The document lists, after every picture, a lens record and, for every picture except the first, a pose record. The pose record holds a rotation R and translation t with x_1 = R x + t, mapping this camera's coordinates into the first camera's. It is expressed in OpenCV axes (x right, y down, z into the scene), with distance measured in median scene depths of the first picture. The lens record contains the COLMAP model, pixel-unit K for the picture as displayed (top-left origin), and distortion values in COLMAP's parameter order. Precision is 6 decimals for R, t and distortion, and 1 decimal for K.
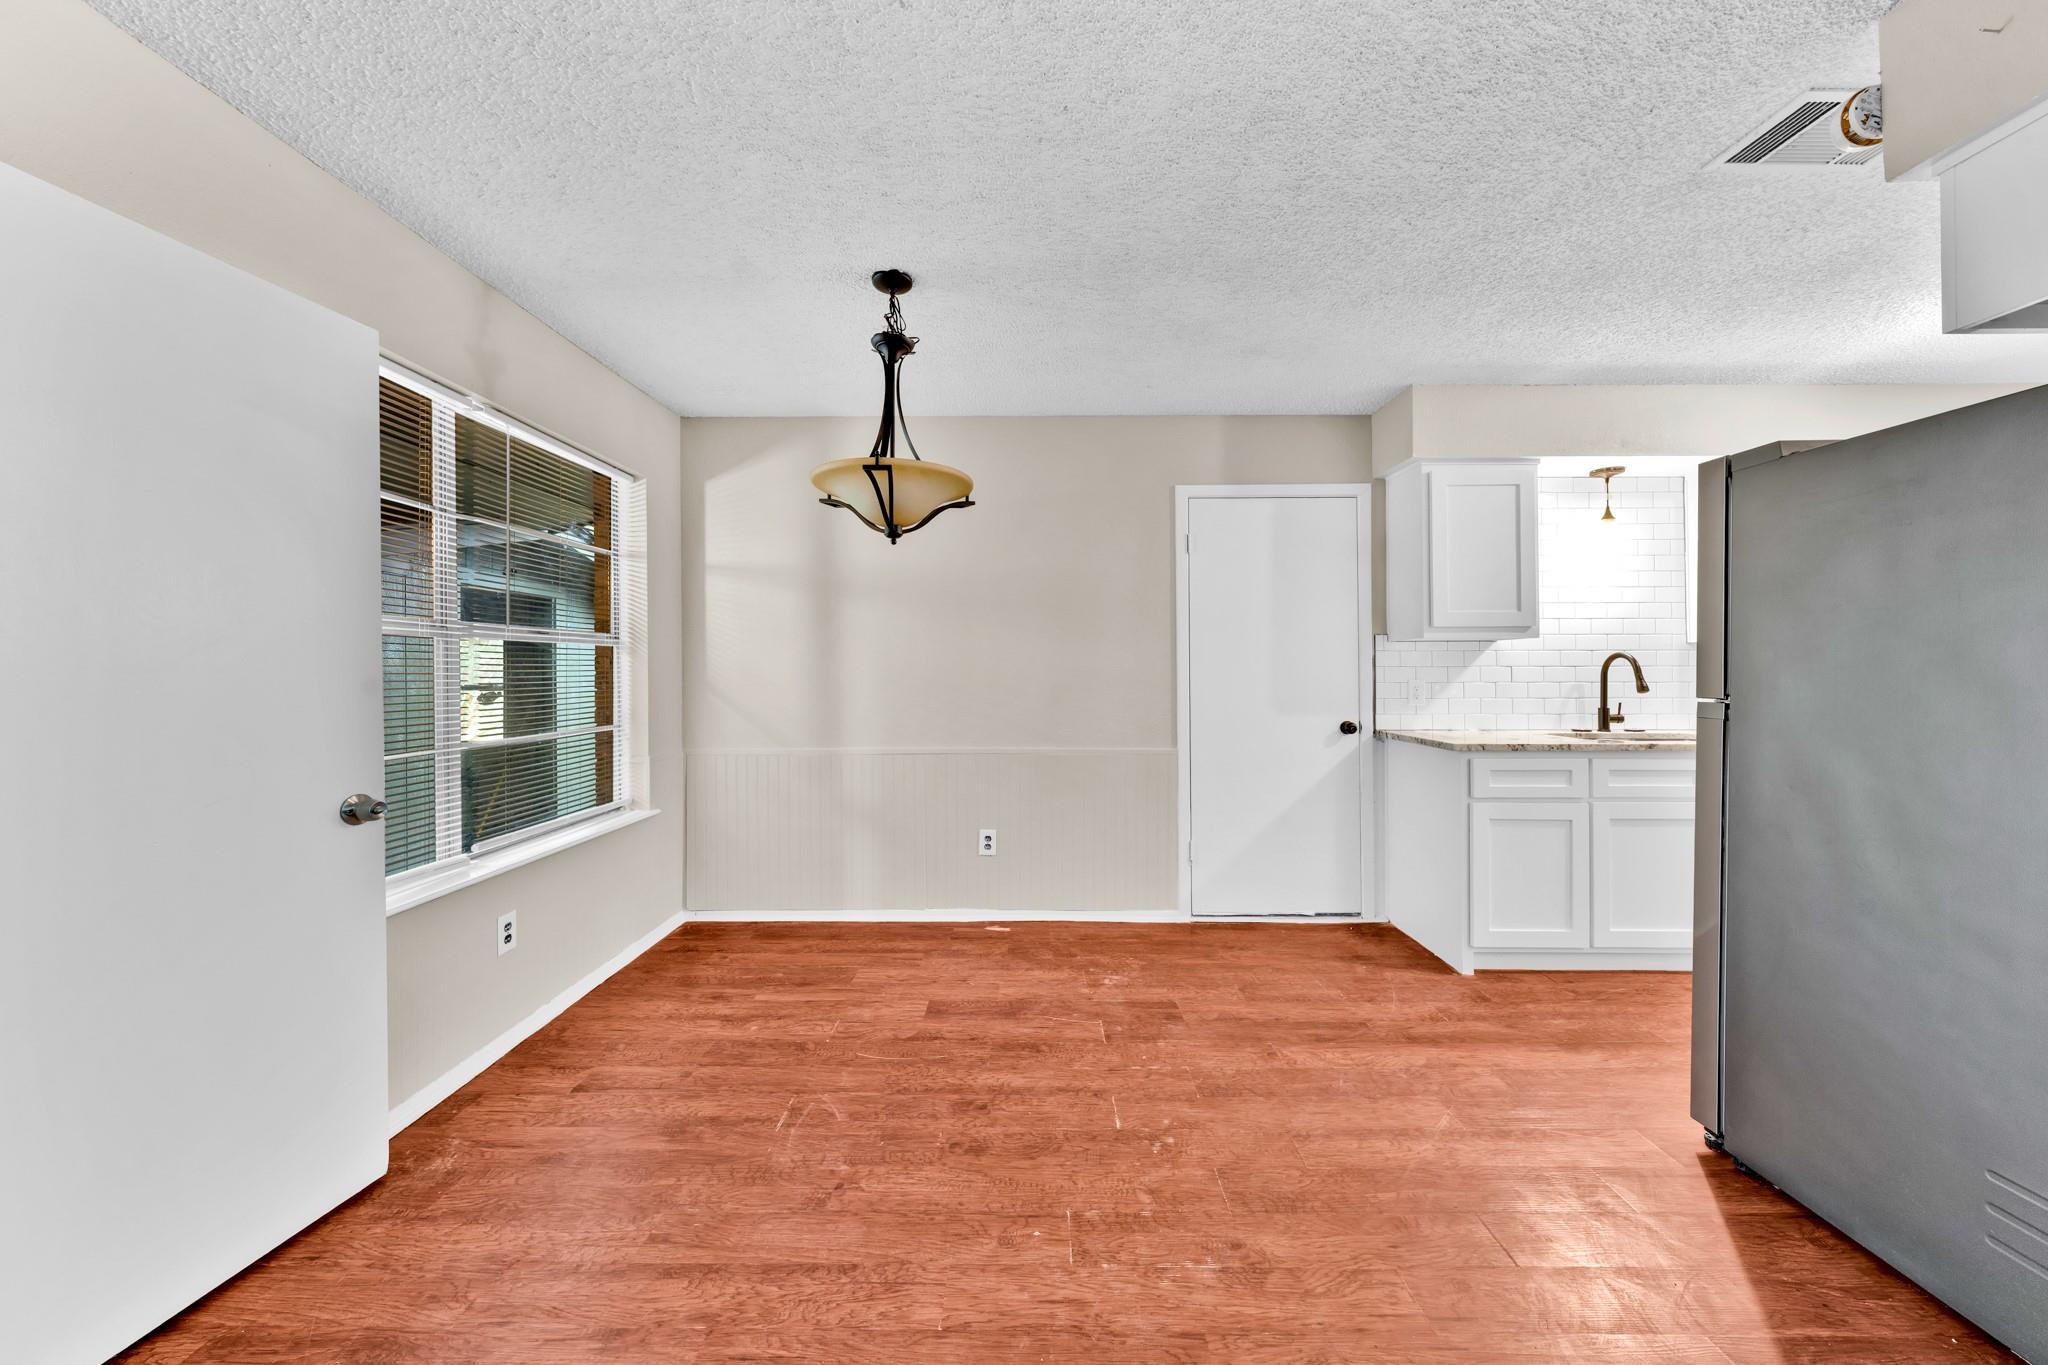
lens RADIAL K [[707.4, 0, 1015.5], [0, 707.4, 672.4], [0, 0, 1]] dist [0.000293, 0.000074]
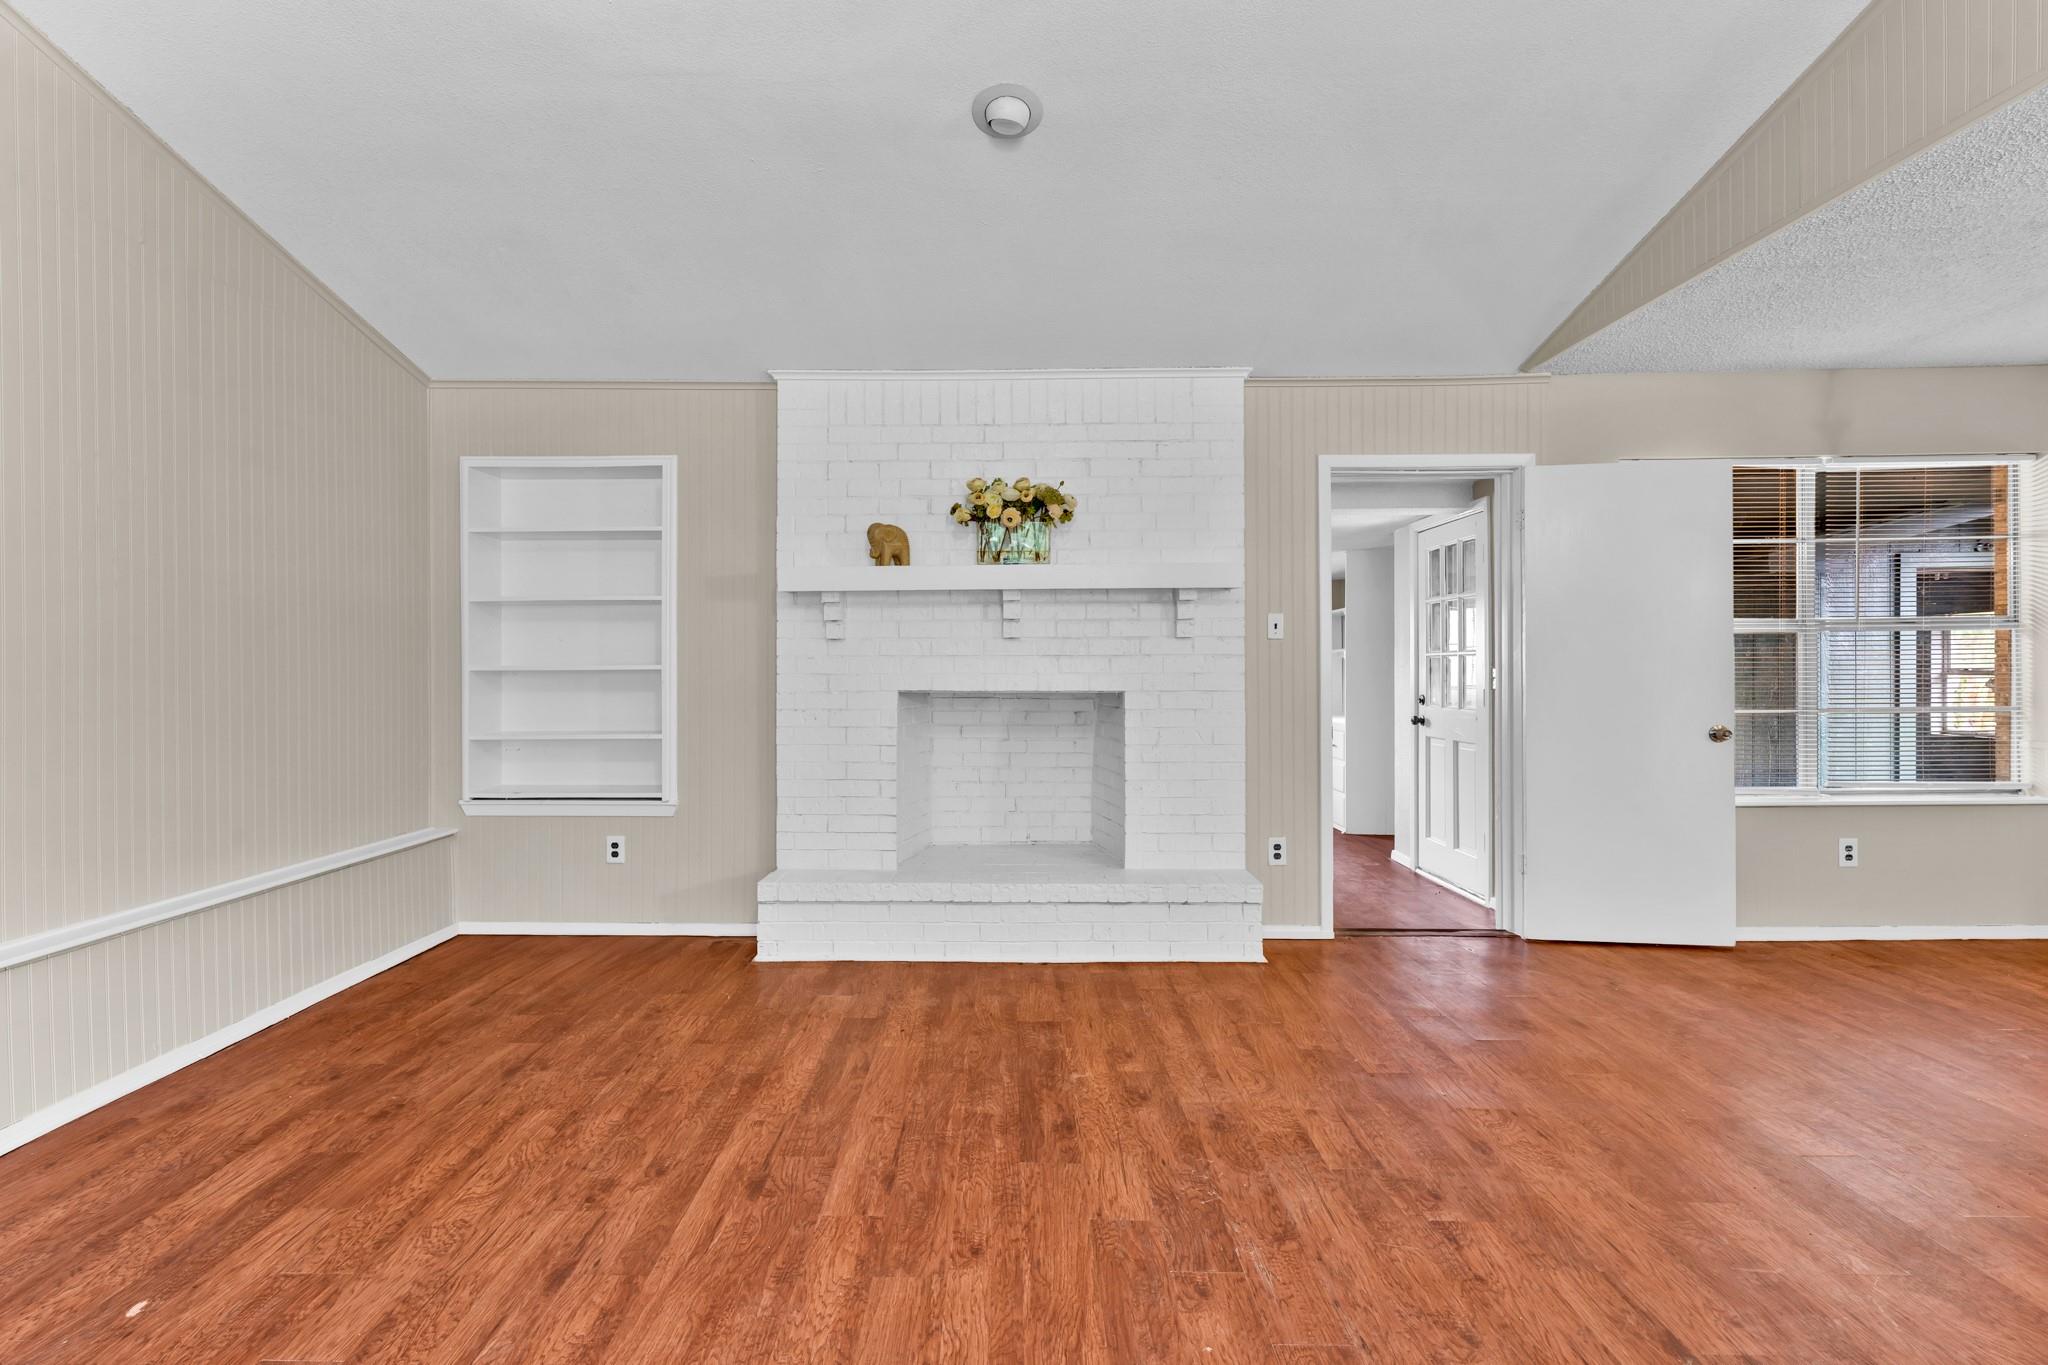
lens RADIAL K [[976.3, 0, 989.5], [0, 976.3, 687.3], [0, 0, 1]] dist [0.002632, 0.000267]
pose [[-0.001764, 0.027013, -0.999634, 0.791483], [0.004383, 0.999626, 0.027005, 0.000977], [0.999989, -0.004334, -0.001882, -0.429369]]
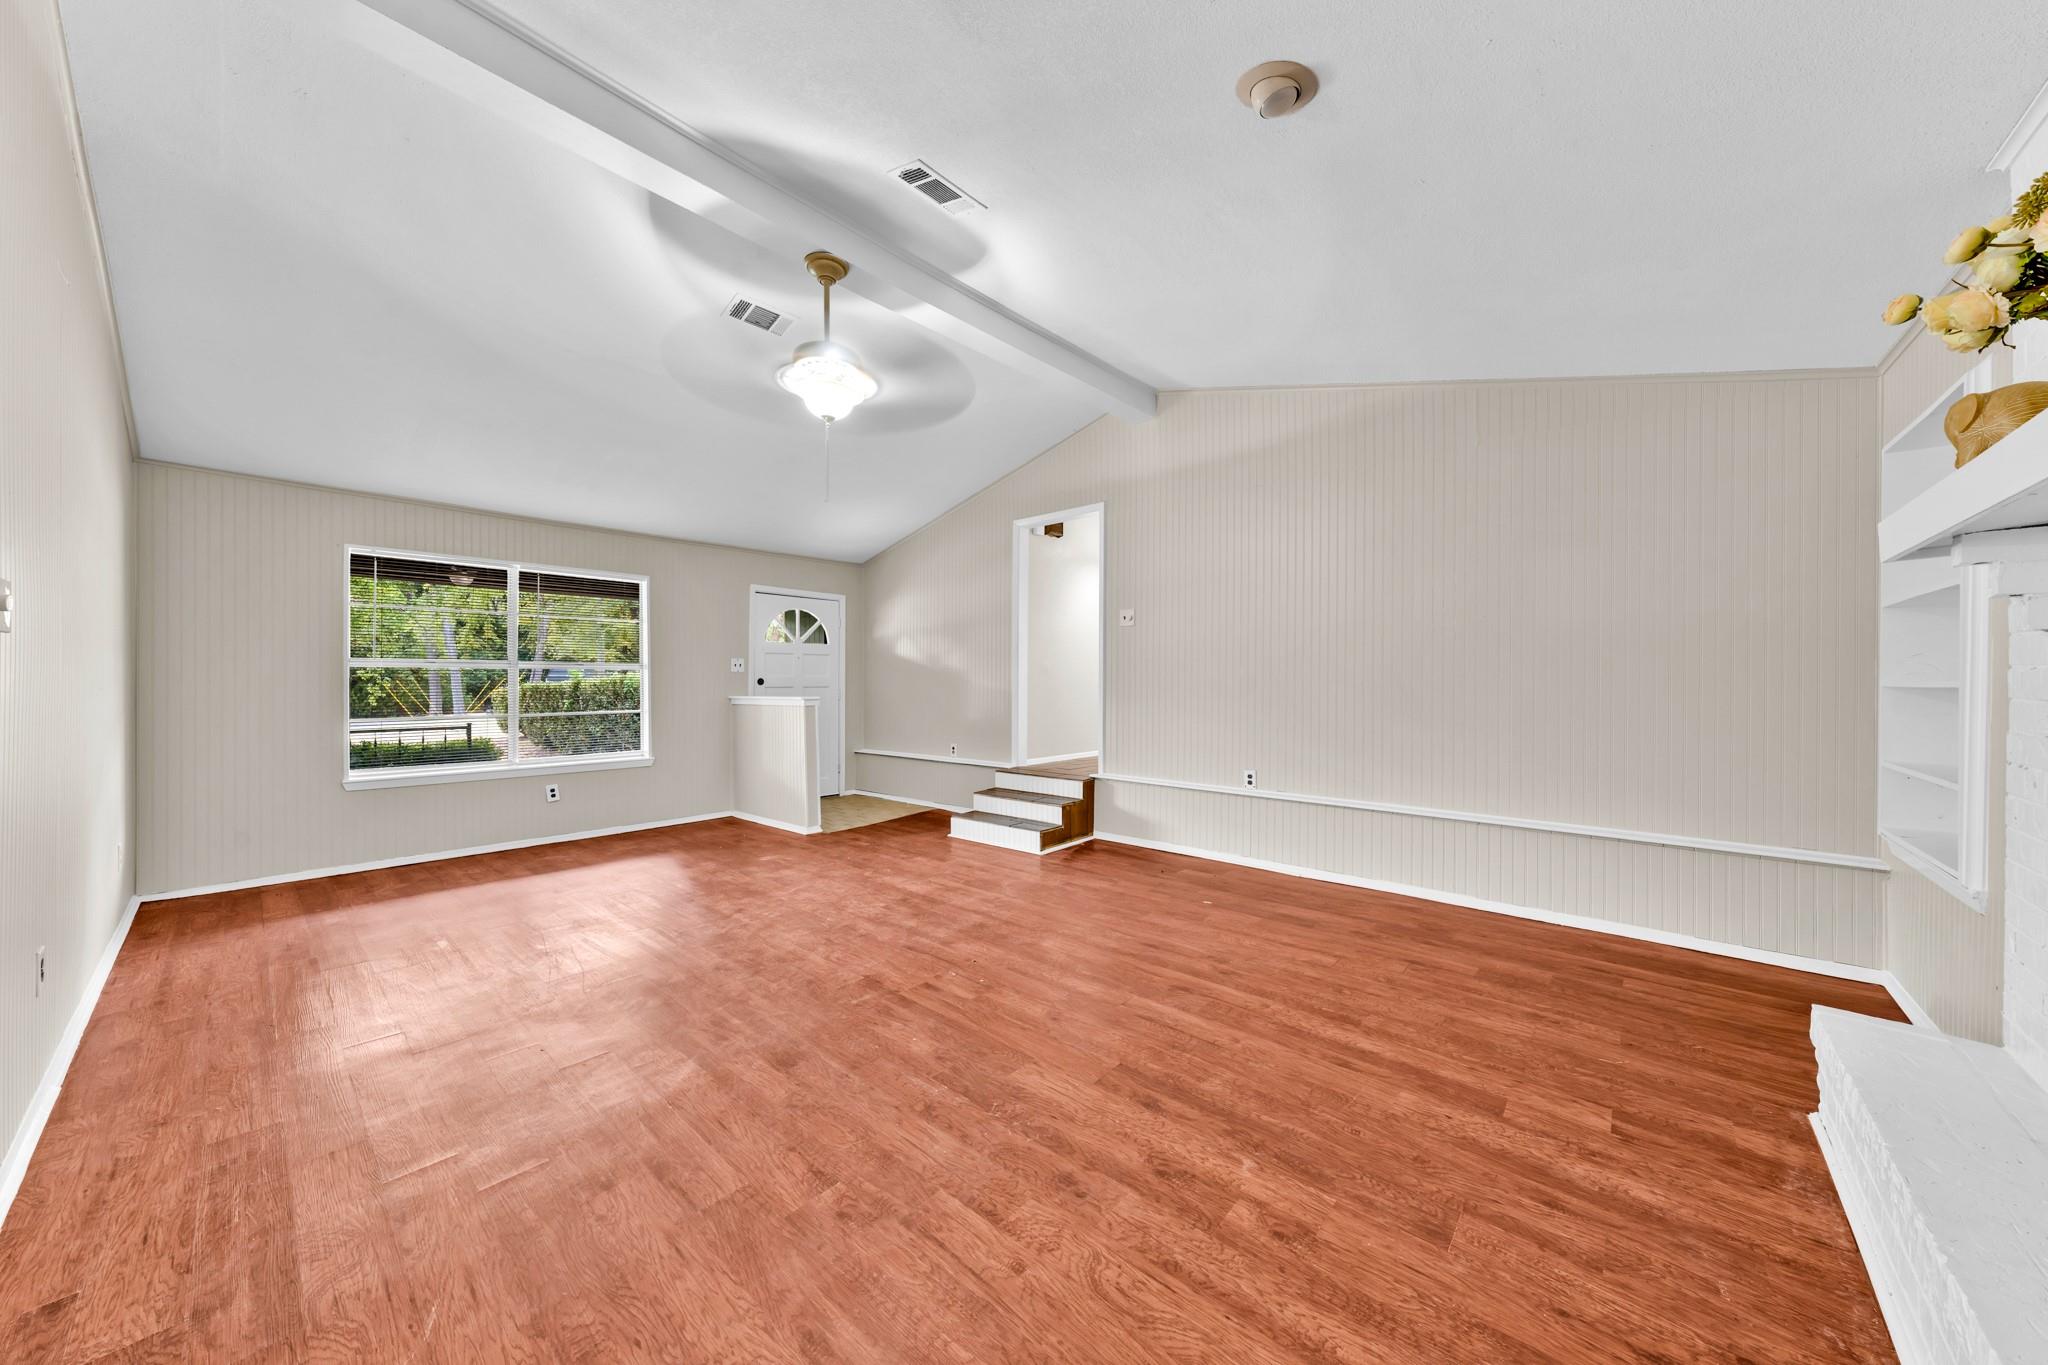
lens RADIAL K [[687.5, 0, 1024.0], [0, 687.5, 682.5], [0, 0, 1]] dist [0.000080, -0.000003]
pose [[-0.760133, 0.000556, 0.649768, -0.308988], [0.001036, 0.999999, 0.000356, 0.001421], [-0.649767, 0.000944, -0.760133, 0.172303]]
